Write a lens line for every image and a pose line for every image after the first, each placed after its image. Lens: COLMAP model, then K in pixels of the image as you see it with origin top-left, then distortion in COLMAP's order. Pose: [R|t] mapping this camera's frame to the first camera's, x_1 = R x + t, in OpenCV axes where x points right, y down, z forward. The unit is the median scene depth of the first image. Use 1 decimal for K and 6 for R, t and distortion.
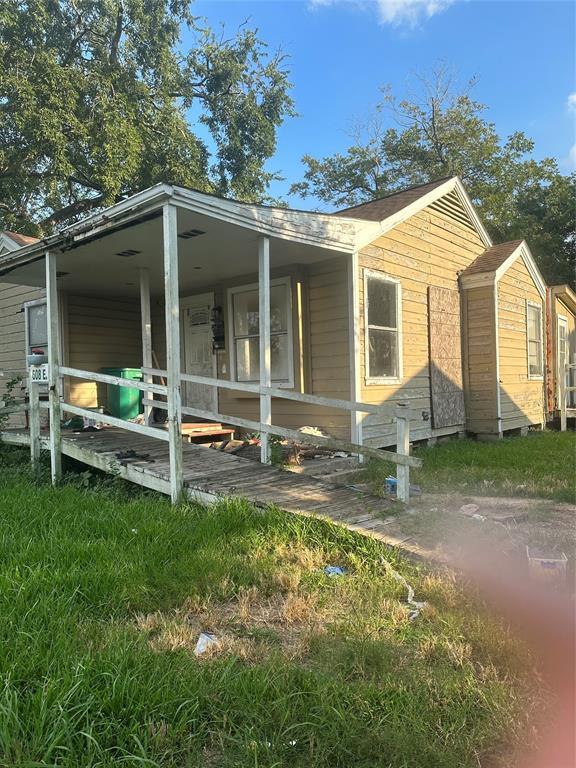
lens RADIAL K [[529.3, 0, 284.2], [0, 529.3, 390.3], [0, 0, 1]] dist [0.058700, -0.066393]
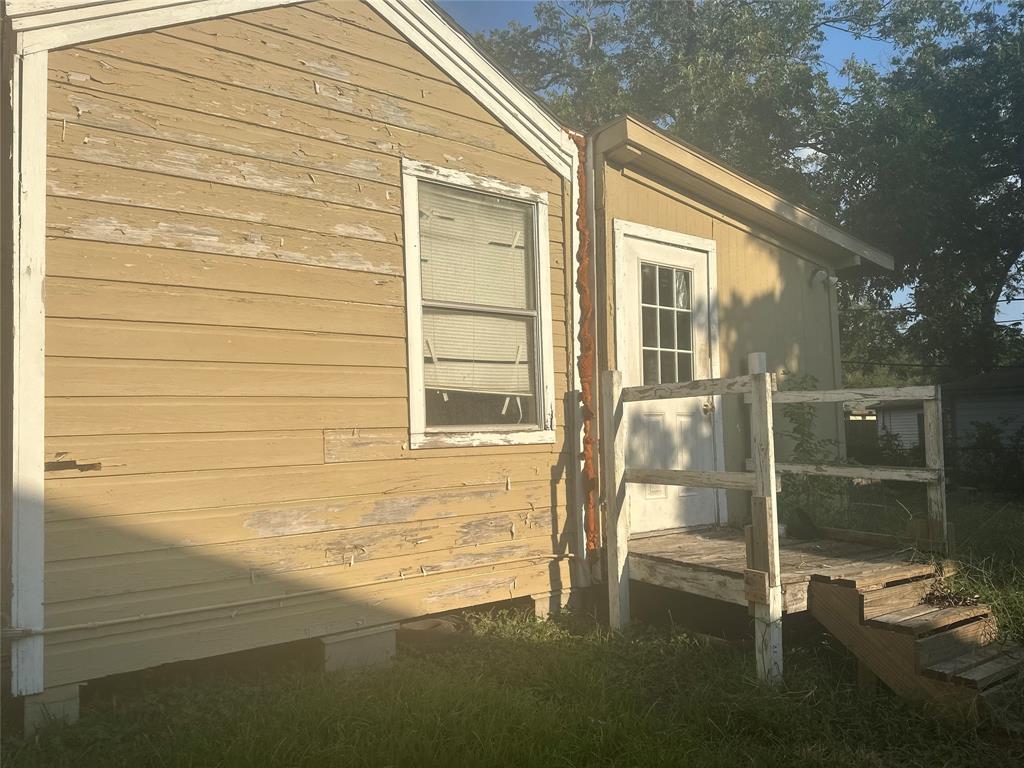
lens RADIAL K [[705.7, 0, 505.2], [0, 705.7, 394.4], [0, 0, 1]] dist [0.058700, -0.066393]
pose [[0.968309, -0.017712, -0.249126, 0.561125], [0.003407, 0.998326, -0.057735, -0.024086], [0.249732, 0.055056, 0.966749, 0.625607]]
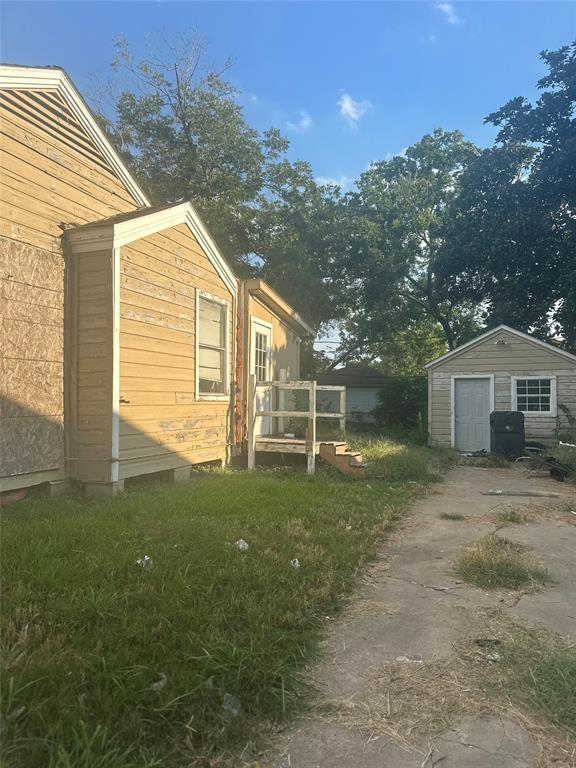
lens RADIAL K [[529.3, 0, 293.2], [0, 529.3, 391.6], [0, 0, 1]] dist [0.058700, -0.066393]
pose [[0.936791, 0.038632, 0.347749, 0.314055], [-0.029100, 0.999045, -0.032593, -0.011166], [-0.348676, 0.020413, 0.937021, 0.273933]]
